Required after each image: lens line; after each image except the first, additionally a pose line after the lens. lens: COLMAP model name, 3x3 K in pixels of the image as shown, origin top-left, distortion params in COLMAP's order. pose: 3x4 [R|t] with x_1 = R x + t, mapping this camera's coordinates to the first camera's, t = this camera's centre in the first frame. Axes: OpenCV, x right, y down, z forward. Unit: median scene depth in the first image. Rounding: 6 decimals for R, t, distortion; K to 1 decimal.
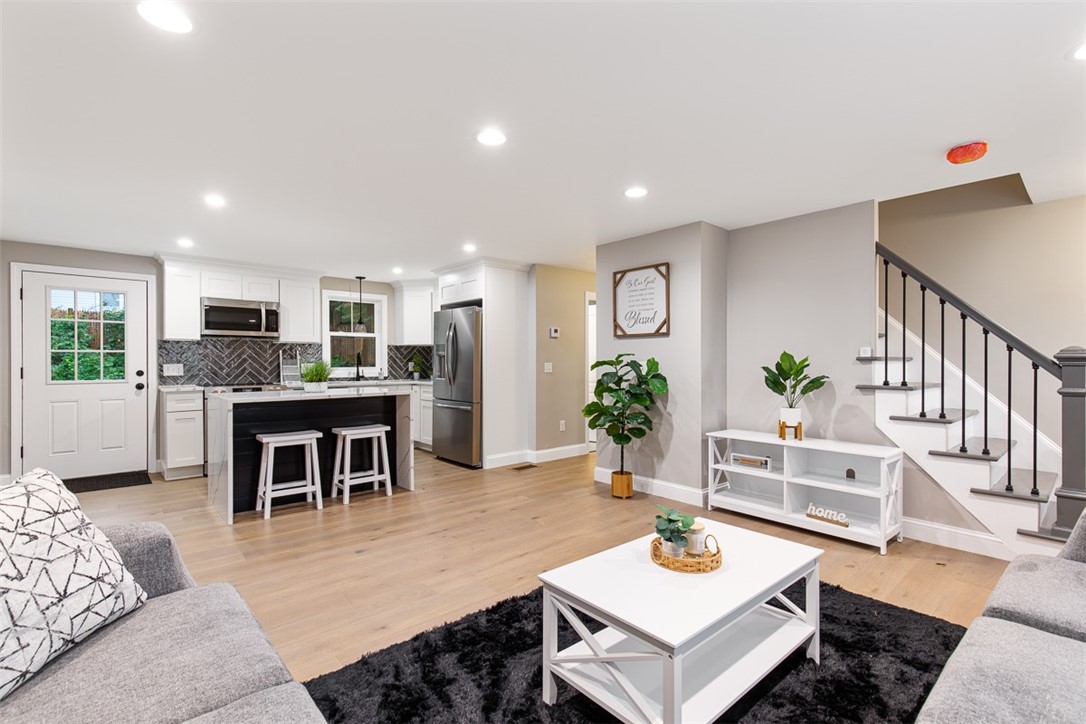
lens RADIAL K [[491.6, 0, 547.7], [0, 491.6, 364.3], [0, 0, 1]] dist [0.002811, -0.000166]
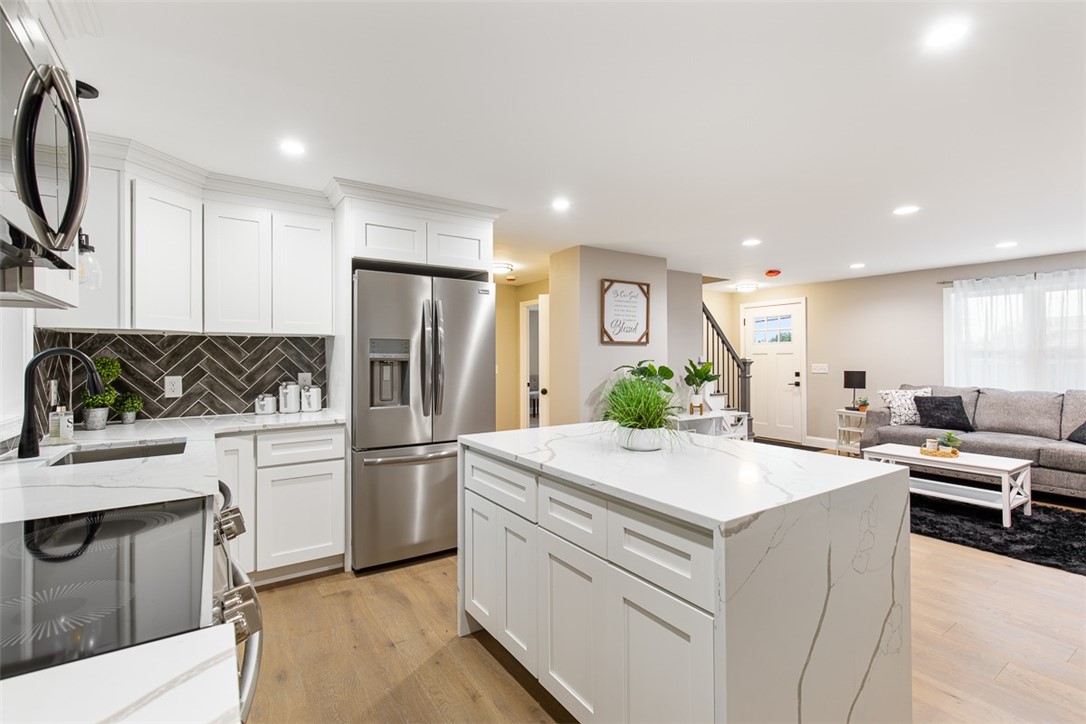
lens RADIAL K [[496.2, 0, 545.3], [0, 496.2, 358.4], [0, 0, 1]] dist [0.013674, -0.000777]
pose [[0.130676, -0.001078, 0.991425, -0.762627], [0.009082, 0.999959, -0.000110, -0.021406], [-0.991384, 0.009018, 0.130680, 0.845913]]
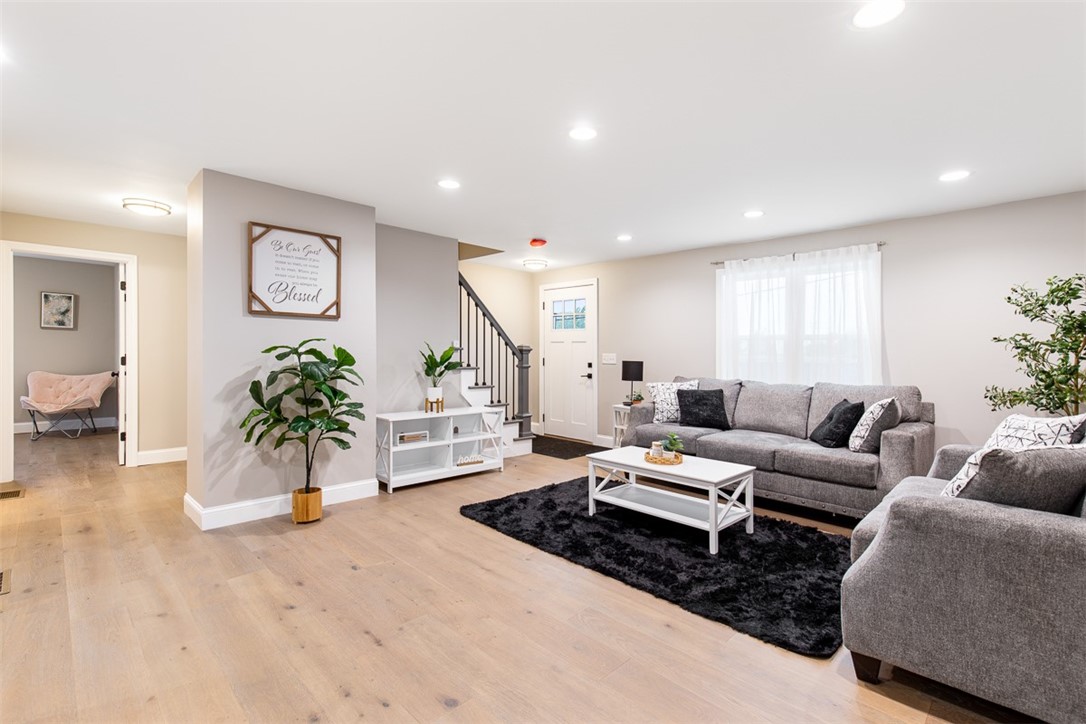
lens RADIAL K [[496.2, 0, 545.3], [0, 496.2, 358.4], [0, 0, 1]] dist [0.013674, -0.000777]
pose [[-0.063528, -0.011836, 0.997910, -0.525638], [-0.009057, 0.999895, 0.011283, -0.001398], [-0.997939, -0.008321, -0.063629, 0.531358]]
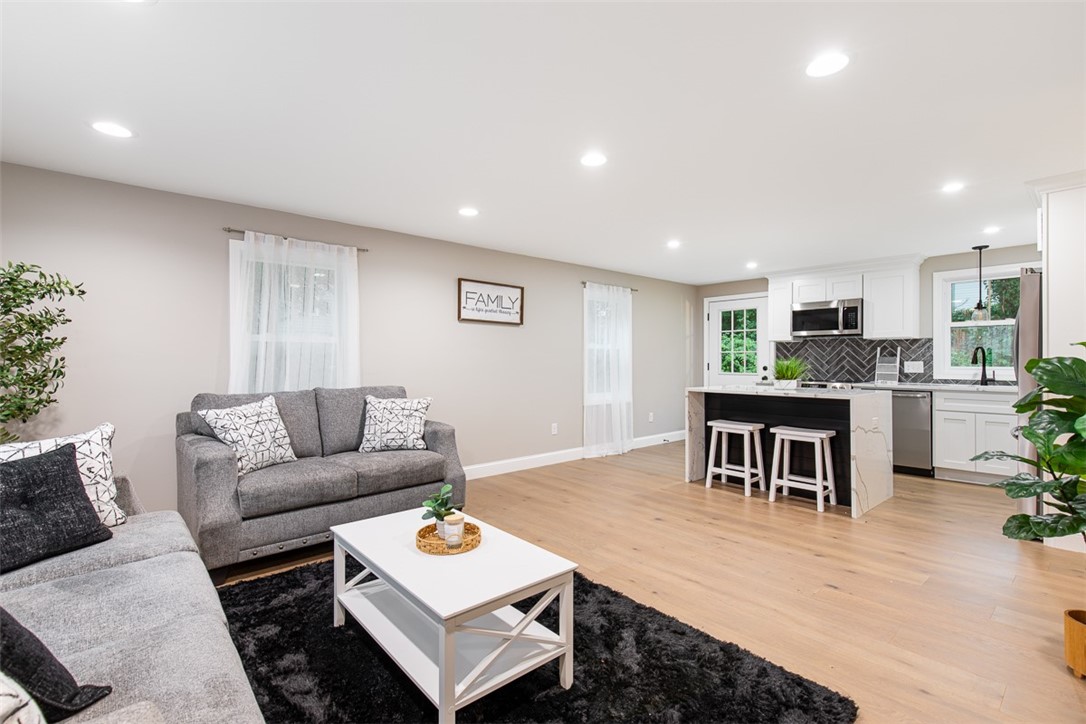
lens RADIAL K [[496.2, 0, 545.3], [0, 496.2, 358.4], [0, 0, 1]] dist [0.013674, -0.000777]
pose [[0.001845, -0.001789, -0.999997, 0.466682], [-0.004158, 0.999990, -0.001797, -0.003171], [0.999990, 0.004161, 0.001837, 0.410291]]
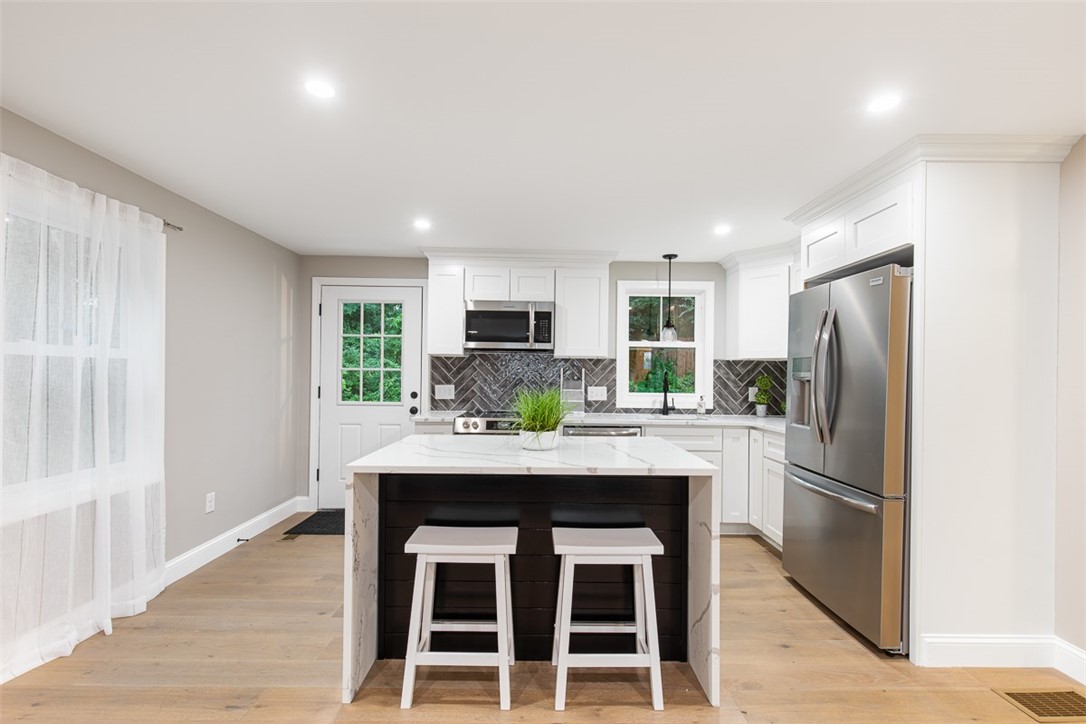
lens RADIAL K [[492.1, 0, 544.5], [0, 492.1, 373.3], [0, 0, 1]] dist [0.011441, -0.000339]
pose [[0.753417, 0.010823, -0.657454, -0.092883], [-0.017154, 0.999848, -0.003198, -0.020350], [0.657320, 0.013687, 0.753488, 0.491907]]
